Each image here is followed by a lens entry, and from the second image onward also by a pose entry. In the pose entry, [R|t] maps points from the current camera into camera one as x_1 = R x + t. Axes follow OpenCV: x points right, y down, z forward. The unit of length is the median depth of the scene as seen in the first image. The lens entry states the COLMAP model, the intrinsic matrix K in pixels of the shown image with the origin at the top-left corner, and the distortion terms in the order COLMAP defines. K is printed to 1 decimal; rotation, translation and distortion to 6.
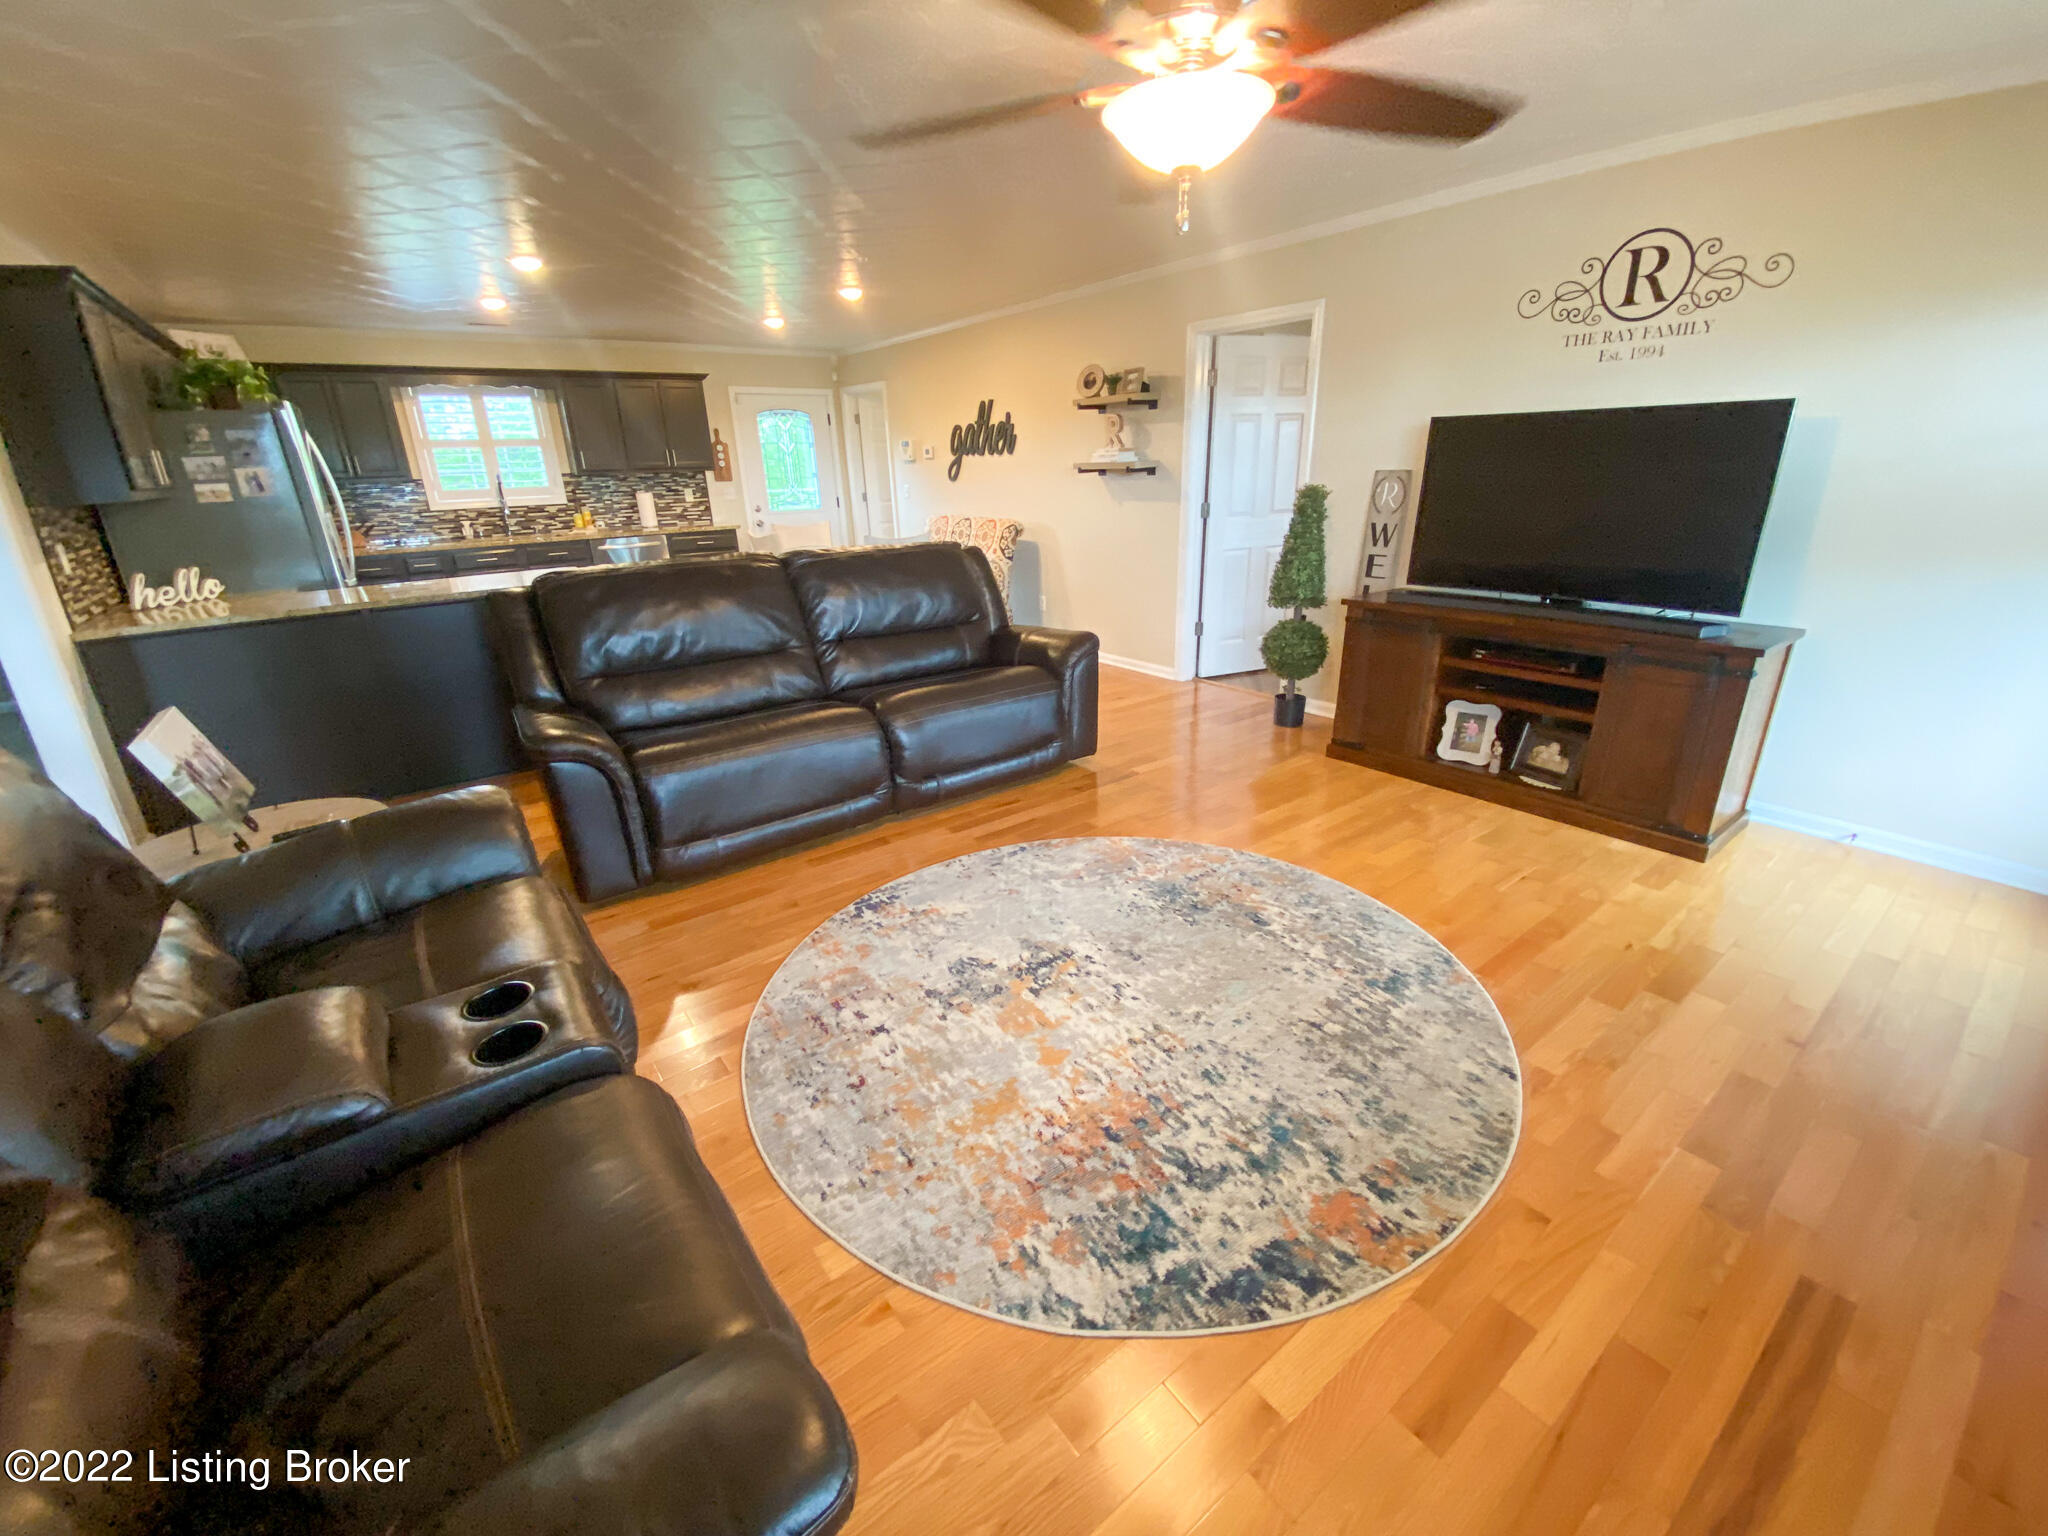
lens RADIAL K [[842.9, 0, 1019.7], [0, 842.9, 768.4], [0, 0, 1]] dist [-0.000309, -0.000075]
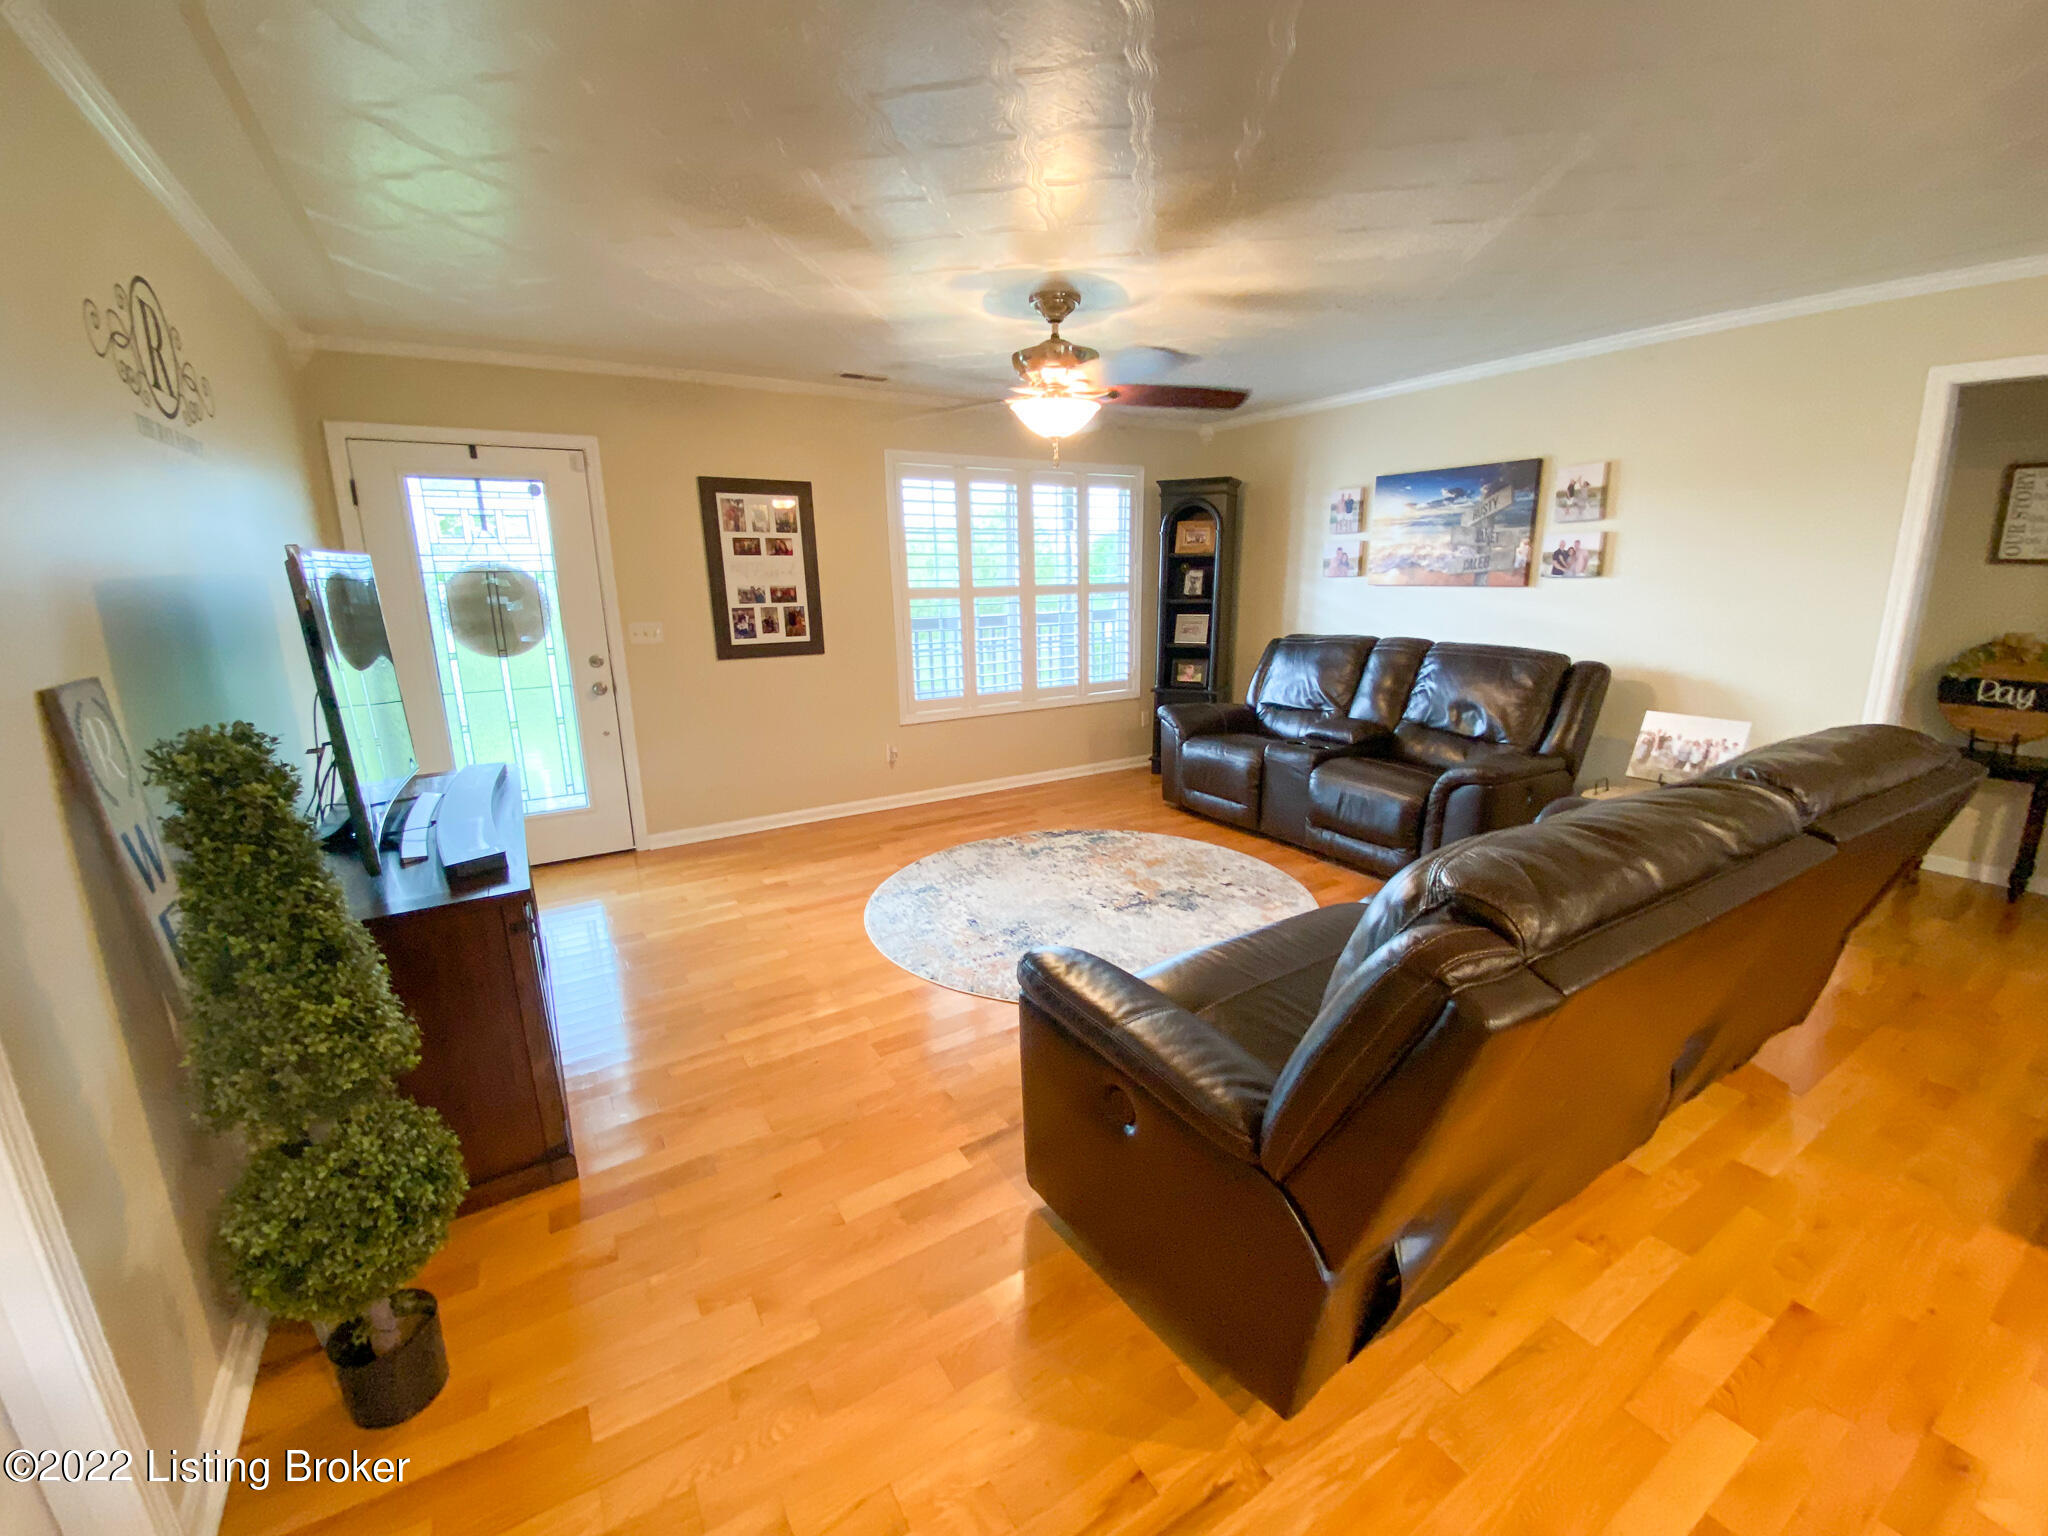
lens RADIAL K [[842.9, 0, 1025.9], [0, 842.9, 776.1], [0, 0, 1]] dist [-0.000309, -0.000075]
pose [[-0.994709, 0.021889, 0.100372, 0.077926], [0.073857, 0.831490, 0.550608, -0.946863], [-0.071406, 0.555108, -0.828708, 2.522081]]
